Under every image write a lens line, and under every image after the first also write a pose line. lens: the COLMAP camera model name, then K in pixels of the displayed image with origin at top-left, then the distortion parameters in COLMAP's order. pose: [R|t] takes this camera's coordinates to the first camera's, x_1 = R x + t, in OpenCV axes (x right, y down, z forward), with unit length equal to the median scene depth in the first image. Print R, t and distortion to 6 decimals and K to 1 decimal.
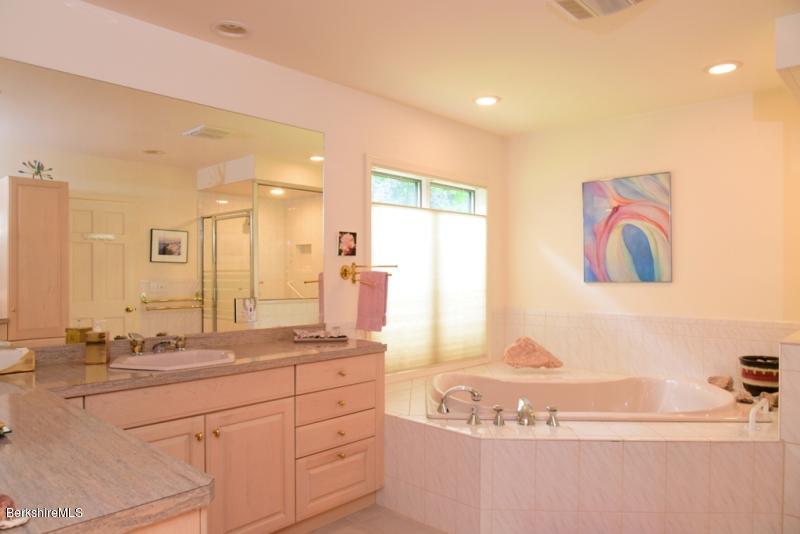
lens RADIAL K [[553.1, 0, 400.0], [0, 553.1, 267.0], [0, 0, 1]] dist [-0.008713, -0.000372]
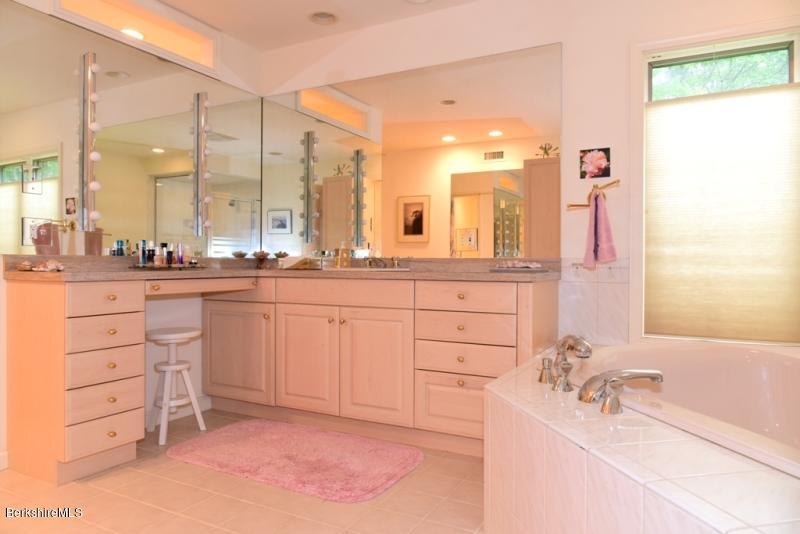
lens RADIAL K [[541.0, 0, 400.0], [0, 541.0, 267.0], [0, 0, 1]] dist [-0.008805, -0.000235]
pose [[0.260348, 0.008327, -0.965479, 0.579353], [0.001159, 0.999959, 0.008937, 0.099644], [0.965514, -0.003446, 0.260328, 0.495619]]
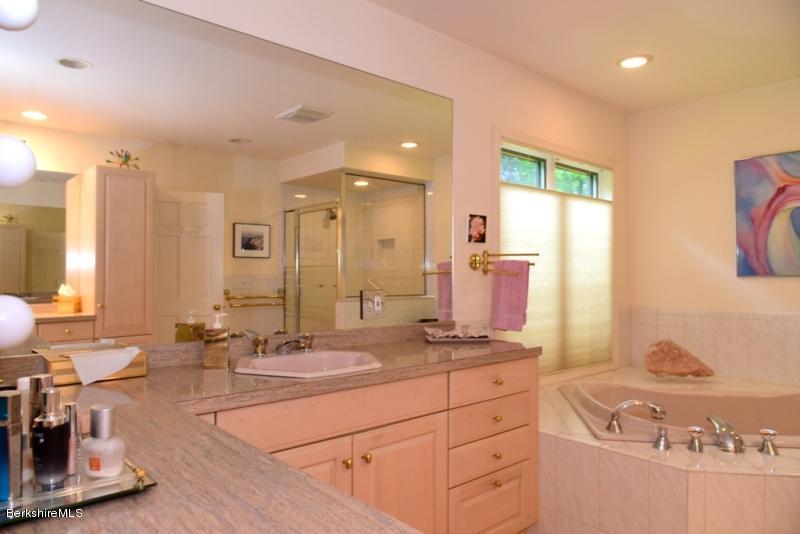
lens RADIAL K [[541.0, 0, 400.0], [0, 541.0, 267.0], [0, 0, 1]] dist [-0.008805, -0.000235]
pose [[0.996107, 0.000628, -0.088150, -0.135258], [-0.001008, 0.999990, -0.004265, 0.020236], [0.088147, 0.004337, 0.996098, 0.148770]]
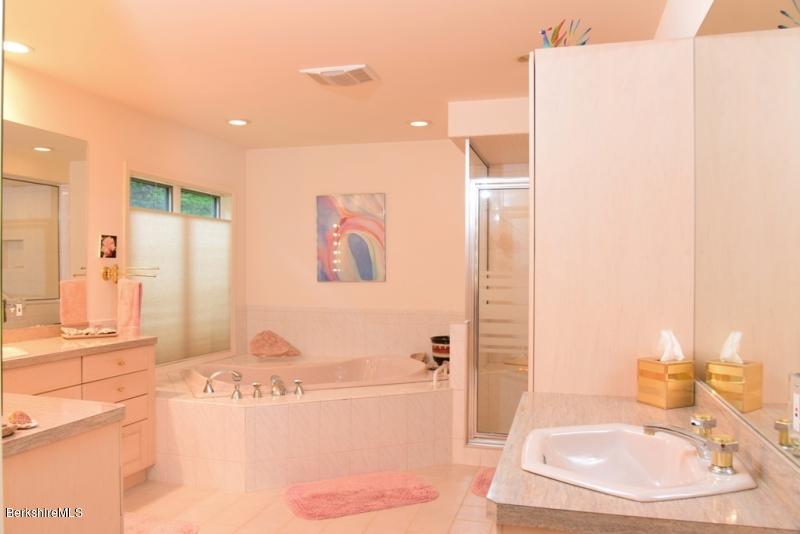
lens RADIAL K [[613.1, 0, 400.0], [0, 613.1, 267.0], [0, 0, 1]] dist [-0.042590, 0.000663]
pose [[0.888516, 0.003828, 0.458830, -0.127617], [-0.005358, 0.999984, 0.002034, -0.008044], [-0.458815, -0.004266, 0.888522, -0.276724]]
